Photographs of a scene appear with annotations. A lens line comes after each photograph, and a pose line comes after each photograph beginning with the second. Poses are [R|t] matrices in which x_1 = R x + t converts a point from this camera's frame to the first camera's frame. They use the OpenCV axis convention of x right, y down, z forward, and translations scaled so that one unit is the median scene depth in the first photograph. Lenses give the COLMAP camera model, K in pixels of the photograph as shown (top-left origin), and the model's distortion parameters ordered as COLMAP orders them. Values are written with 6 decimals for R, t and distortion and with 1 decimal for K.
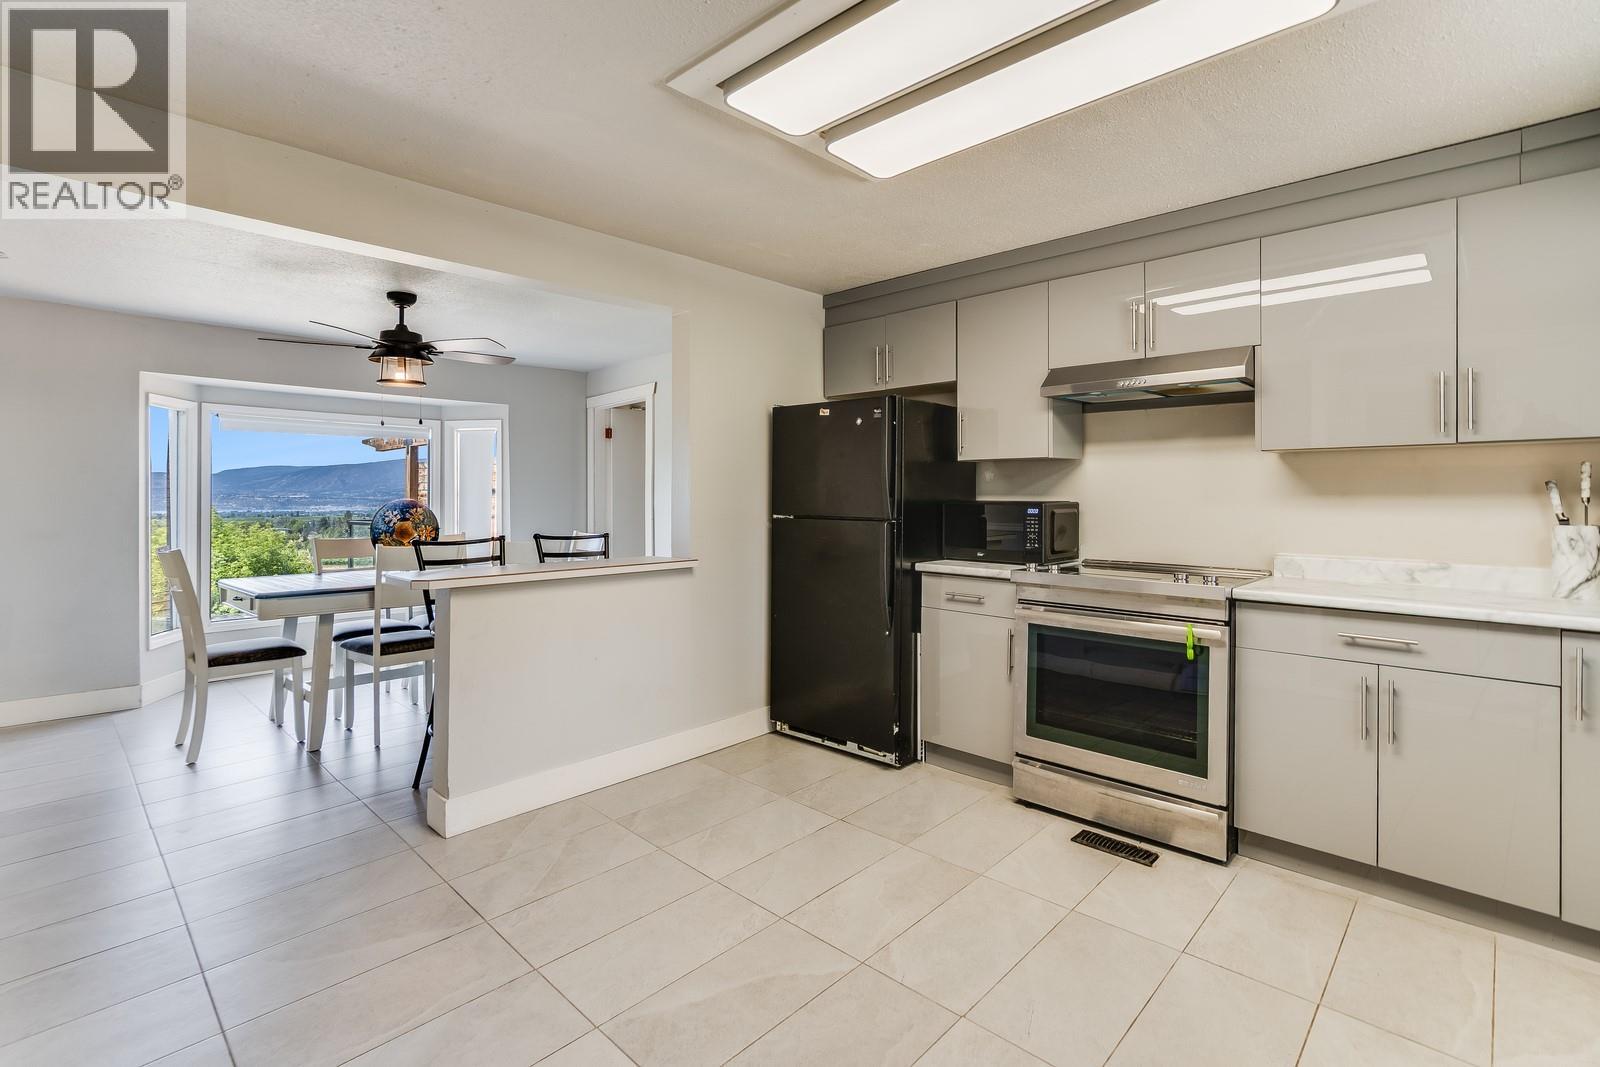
lens RADIAL K [[731.1, 0, 776.0], [0, 731.1, 492.2], [0, 0, 1]] dist [0.002068, -0.000502]
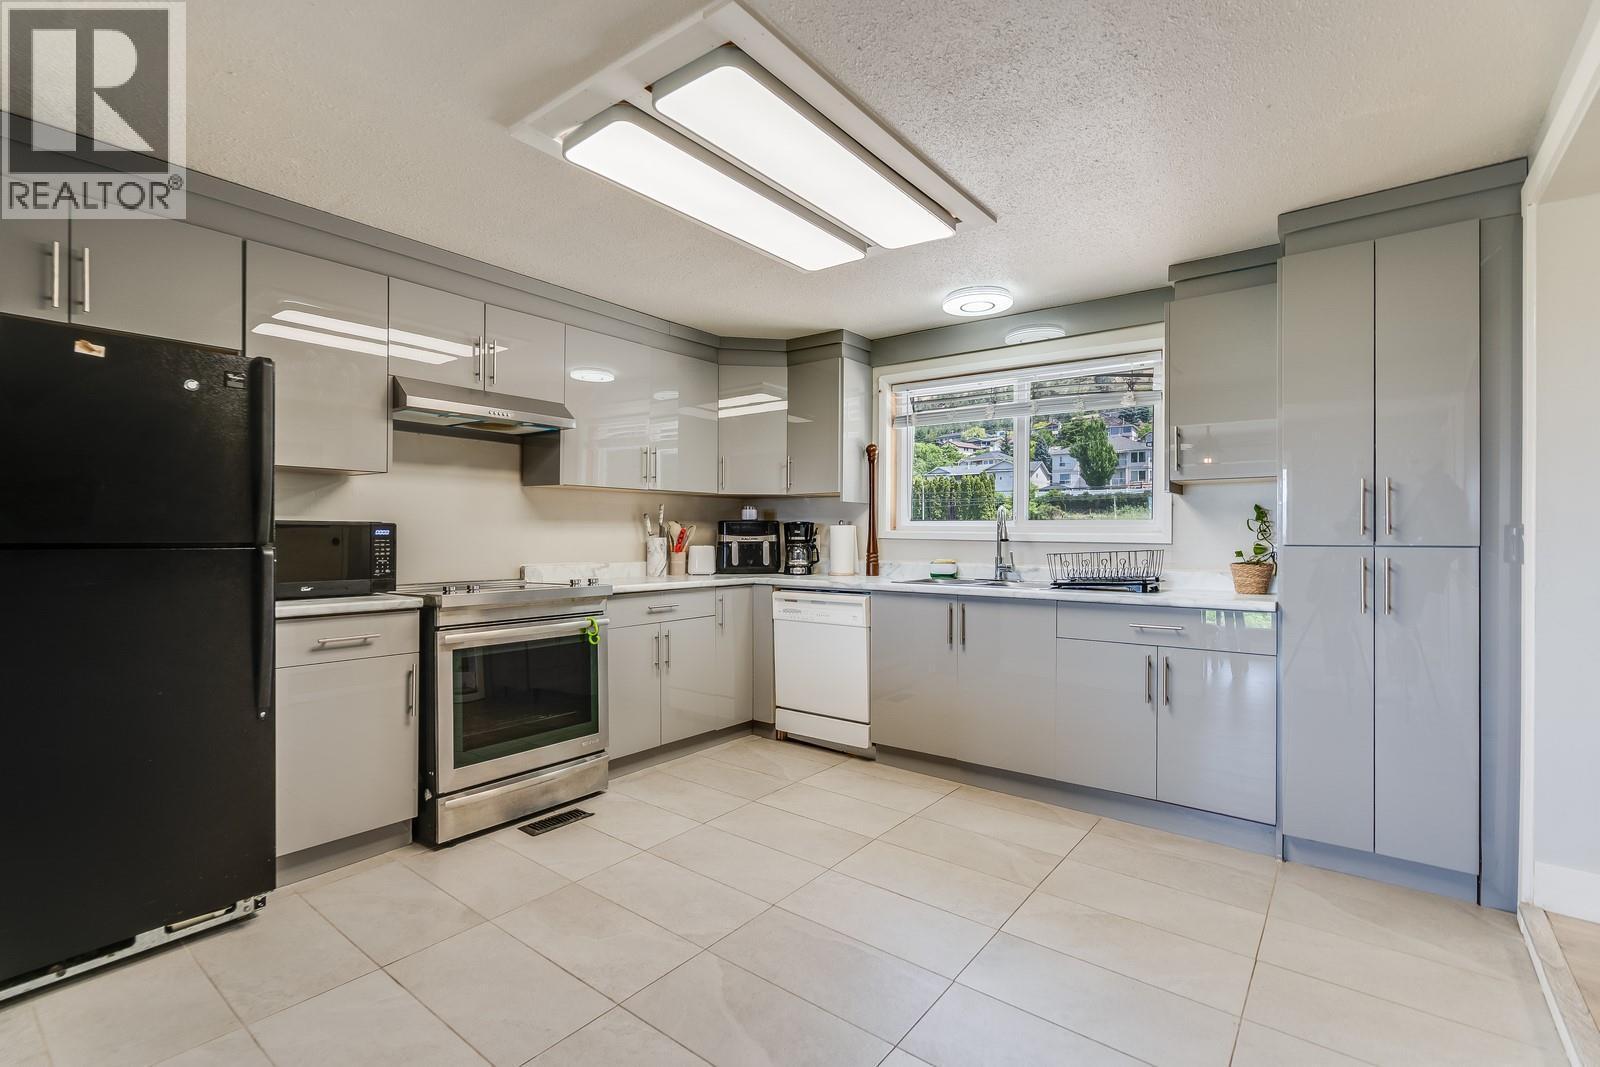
lens RADIAL K [[731.1, 0, 796.4], [0, 731.1, 537.8], [0, 0, 1]] dist [0.002068, -0.000502]
pose [[-0.111295, -0.004238, 0.993778, -0.654801], [-0.007377, 0.999967, 0.003438, 0.029216], [-0.993760, -0.006948, -0.111323, 0.685087]]
